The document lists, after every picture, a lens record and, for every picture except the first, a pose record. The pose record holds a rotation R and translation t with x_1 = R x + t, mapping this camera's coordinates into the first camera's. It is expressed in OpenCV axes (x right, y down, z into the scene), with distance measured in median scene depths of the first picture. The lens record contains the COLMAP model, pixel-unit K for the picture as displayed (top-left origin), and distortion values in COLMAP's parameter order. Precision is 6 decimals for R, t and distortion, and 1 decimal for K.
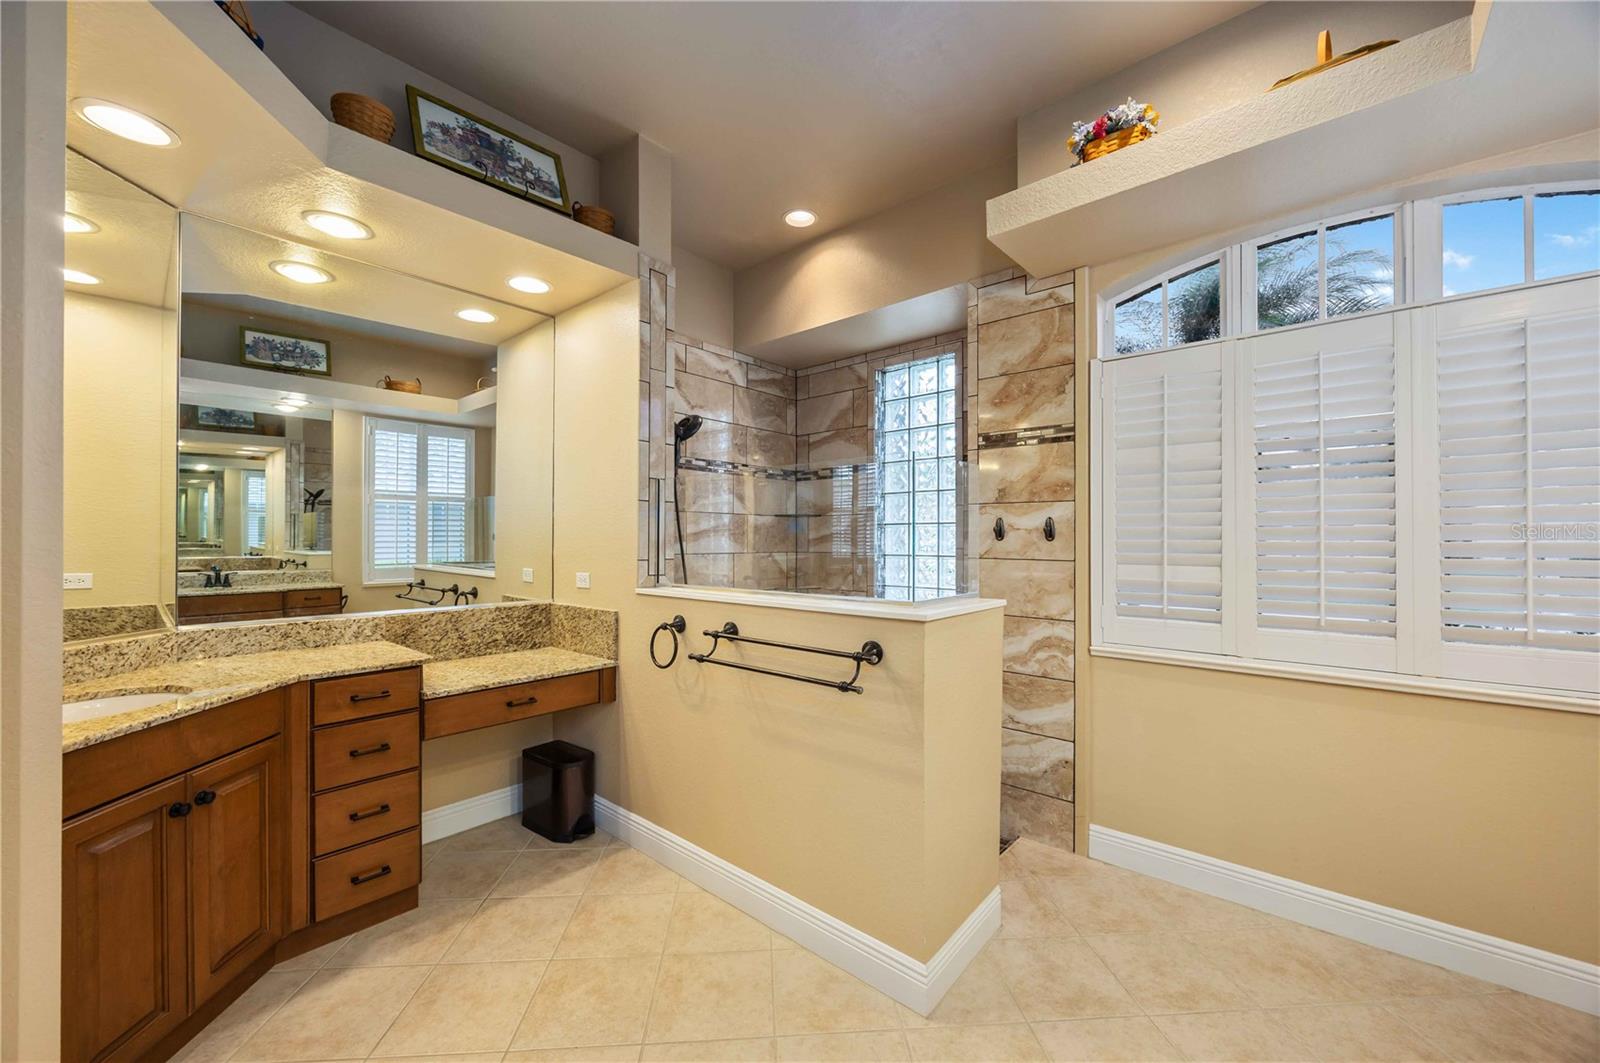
lens RADIAL K [[625.7, 0, 799.7], [0, 625.7, 534.7], [0, 0, 1]] dist [-0.000692, 0.000157]
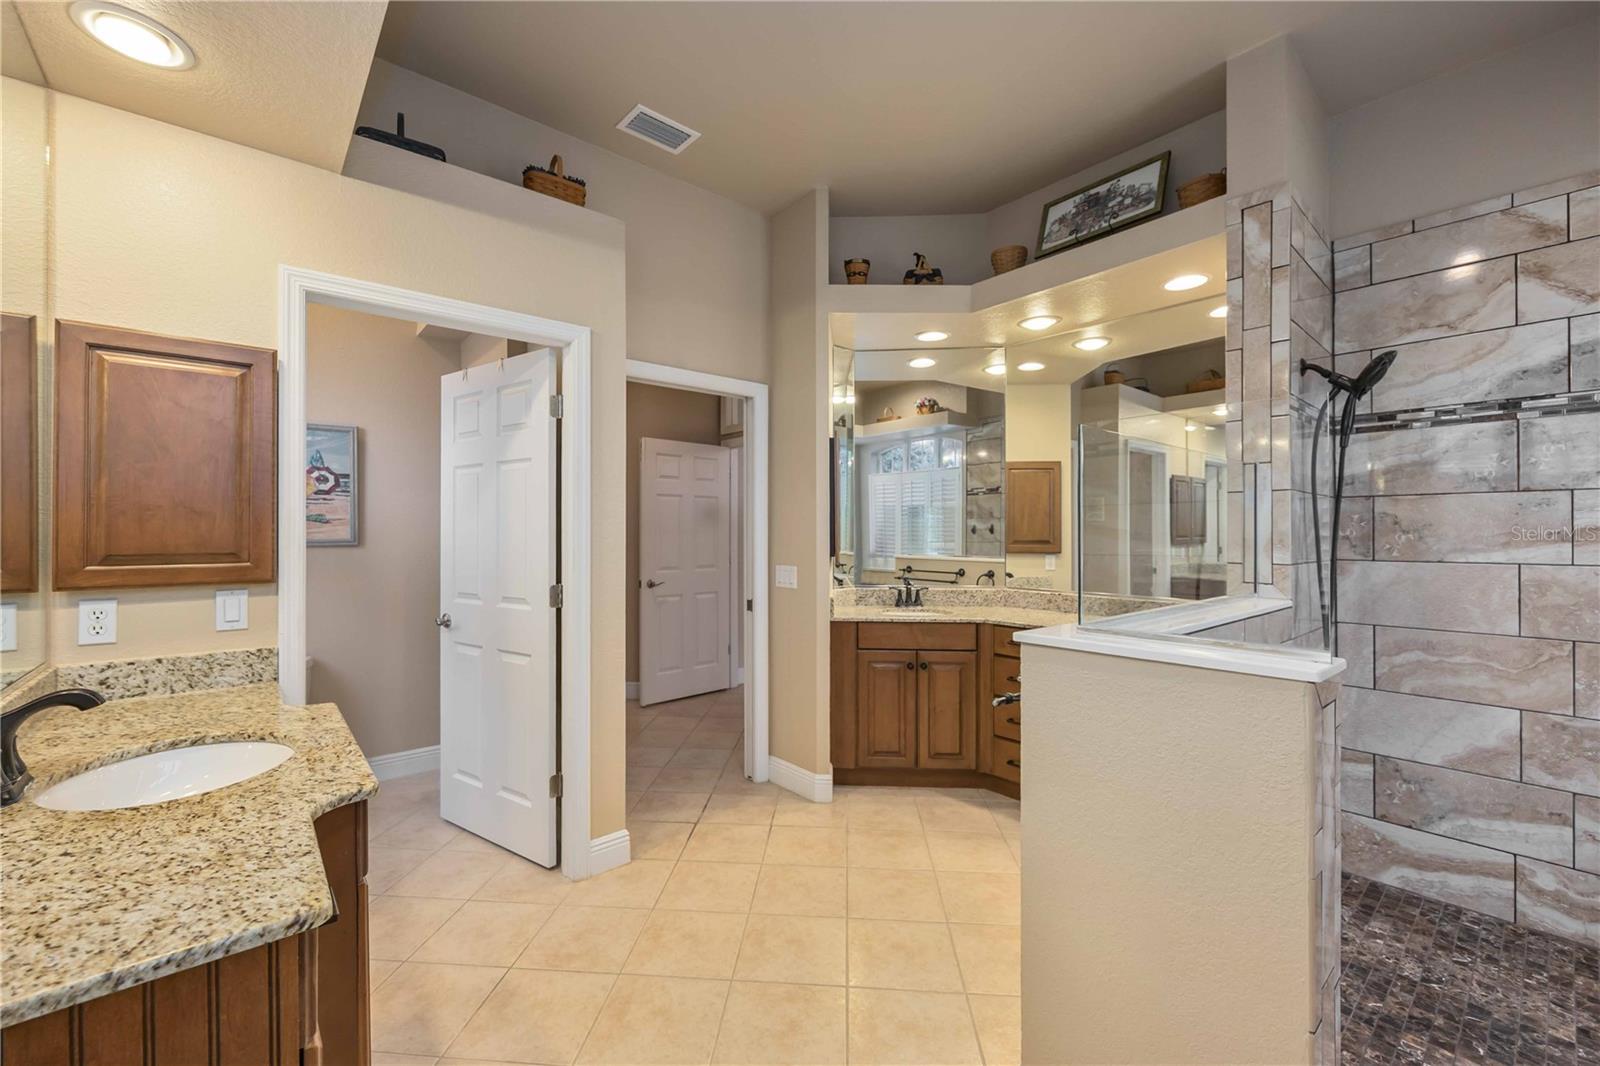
lens RADIAL K [[625.7, 0, 799.4], [0, 625.7, 536.2], [0, 0, 1]] dist [-0.000692, 0.000157]
pose [[-0.137717, 0.002131, -0.990469, 0.715003], [0.008257, 0.999965, 0.001004, -0.001486], [0.990437, -0.008040, -0.137730, 0.581184]]
